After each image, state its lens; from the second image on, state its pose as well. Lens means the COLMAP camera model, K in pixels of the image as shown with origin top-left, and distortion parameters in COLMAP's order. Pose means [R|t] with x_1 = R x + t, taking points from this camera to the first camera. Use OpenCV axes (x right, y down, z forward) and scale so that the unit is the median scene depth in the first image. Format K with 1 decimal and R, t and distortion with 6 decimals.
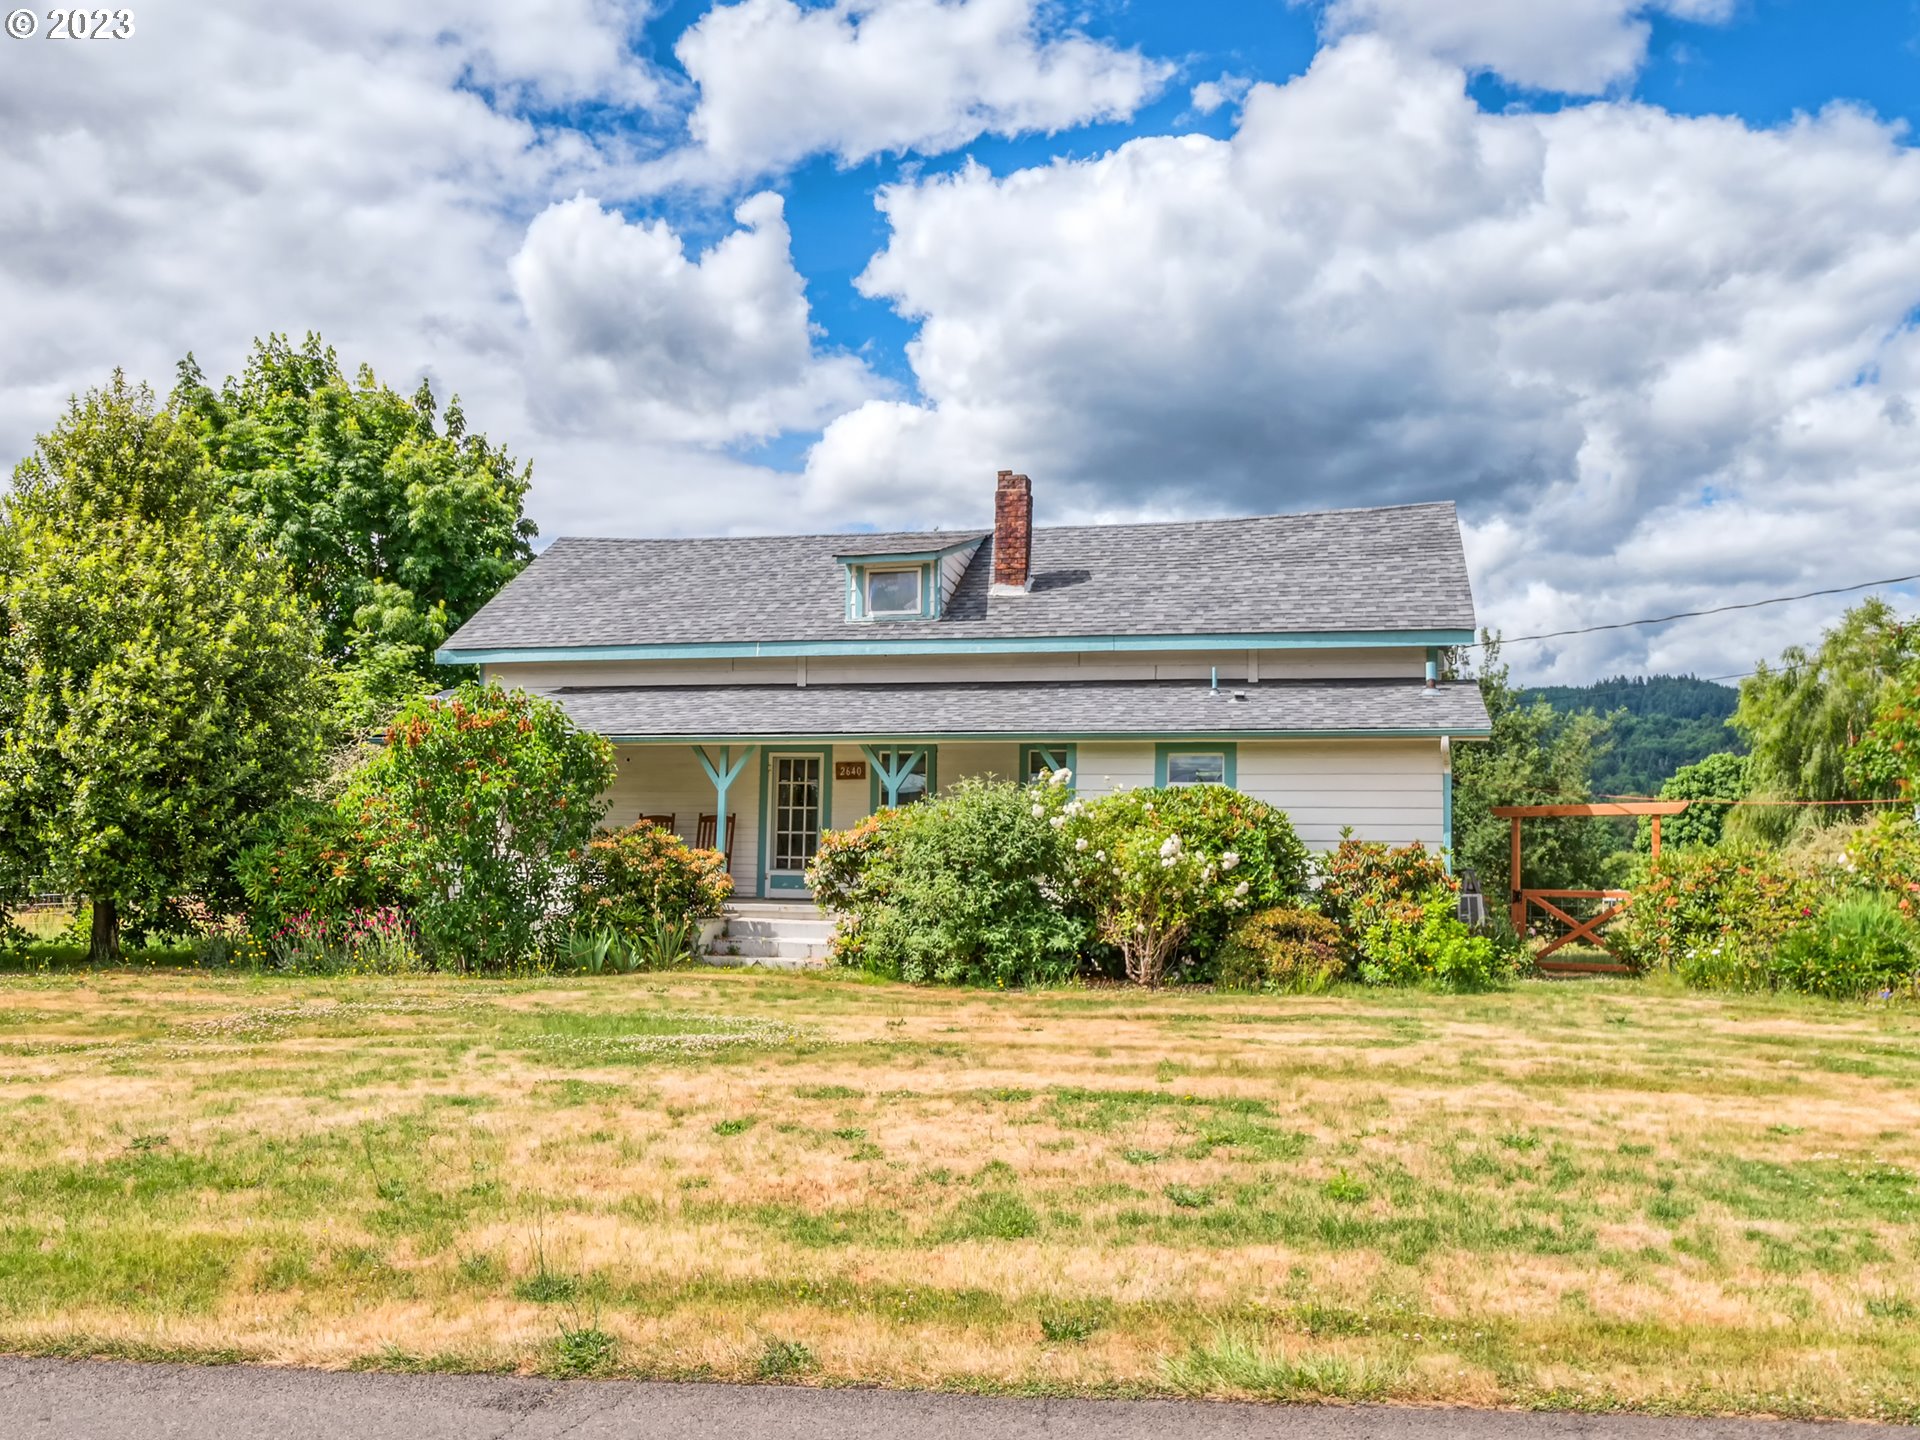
lens RADIAL K [[1559.0, 0, 958.5], [0, 1559.0, 724.8], [0, 0, 1]] dist [0.074728, -0.073353]
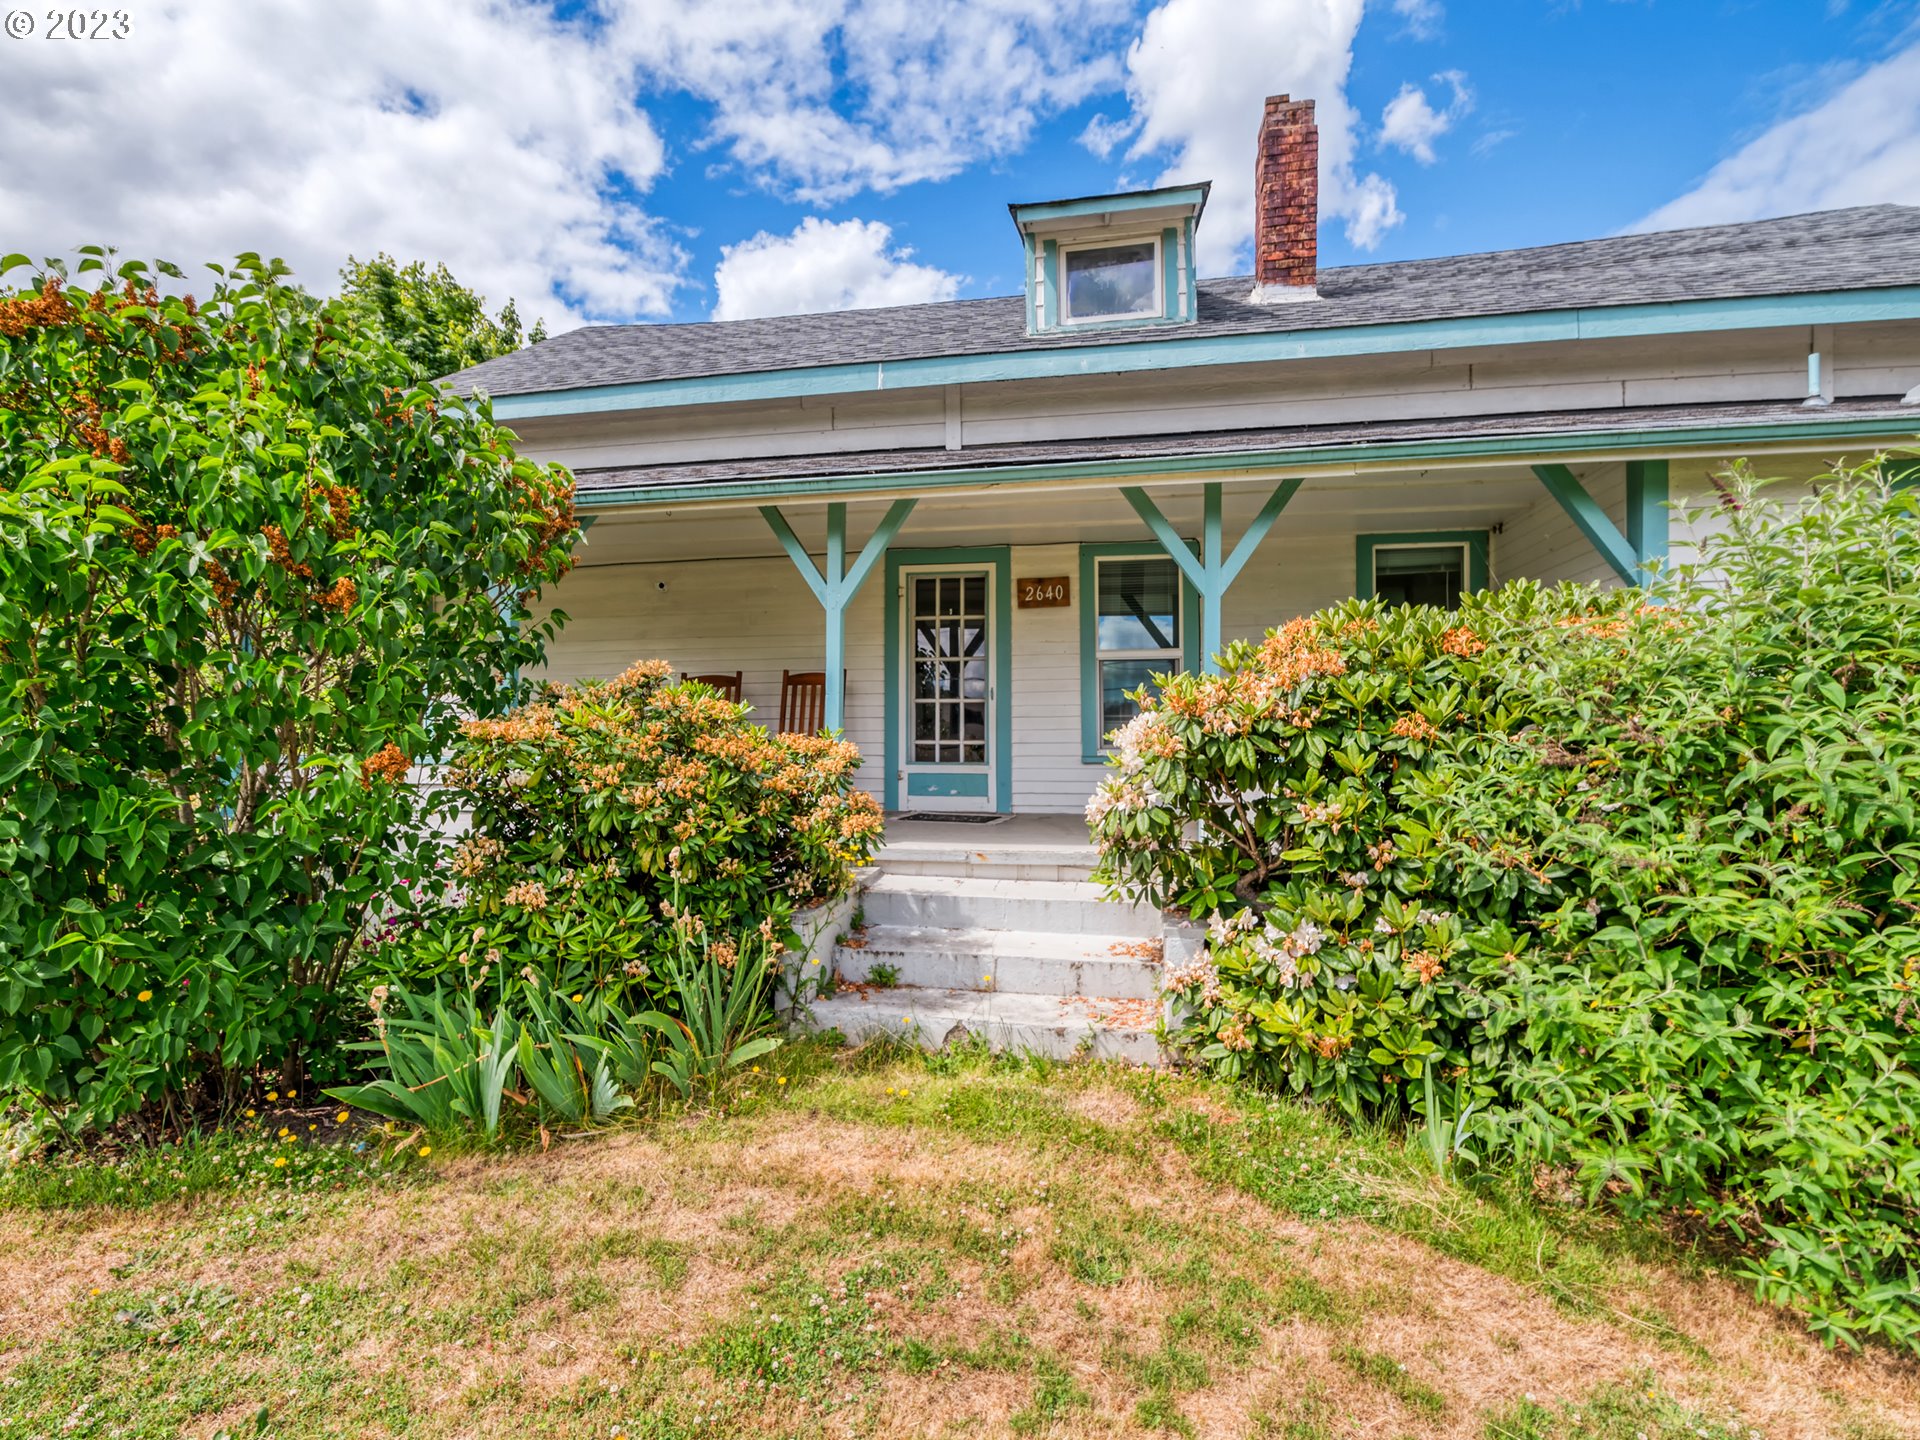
lens RADIAL K [[889.9, 0, 960.9], [0, 889.9, 715.5], [0, 0, 1]] dist [0.000323, -0.003082]
pose [[0.998831, -0.019221, 0.044344, -0.117202], [0.016119, 0.997467, 0.069281, 0.052395], [-0.045563, -0.068485, 0.996611, 0.677976]]
